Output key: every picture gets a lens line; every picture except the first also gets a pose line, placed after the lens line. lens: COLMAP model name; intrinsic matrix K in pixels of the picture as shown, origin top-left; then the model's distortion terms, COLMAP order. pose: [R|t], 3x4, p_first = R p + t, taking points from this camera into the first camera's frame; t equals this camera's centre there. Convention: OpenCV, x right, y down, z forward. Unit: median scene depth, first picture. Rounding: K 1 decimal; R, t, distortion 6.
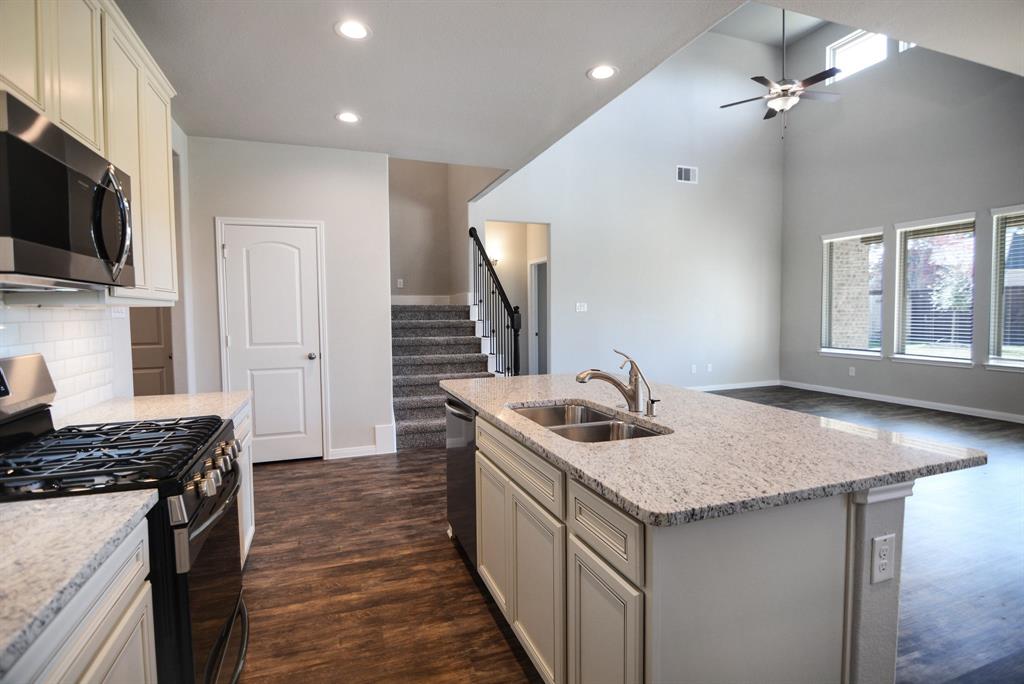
lens RADIAL K [[503.9, 0, 514.8], [0, 503.9, 337.2], [0, 0, 1]] dist [-0.004046, -0.000452]
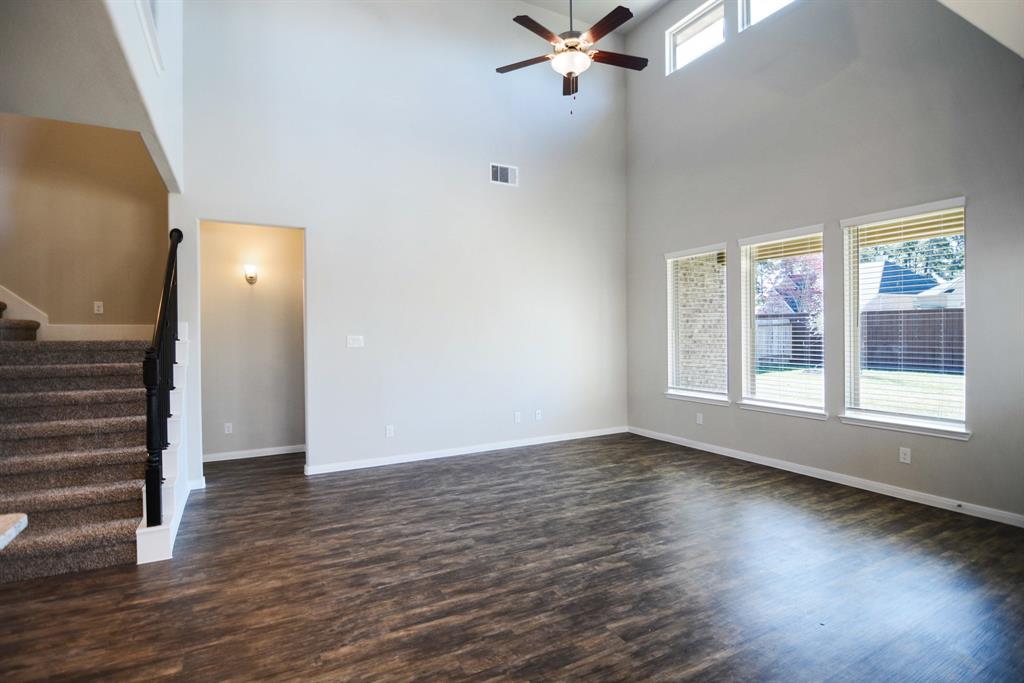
lens RADIAL K [[495.2, 0, 507.7], [0, 495.2, 336.7], [0, 0, 1]] dist [0.000868, -0.016333]
pose [[0.991984, -0.003517, 0.126316, 0.248062], [0.008881, 0.999081, -0.041930, -0.031132], [-0.126053, 0.042715, 0.991104, 0.226528]]
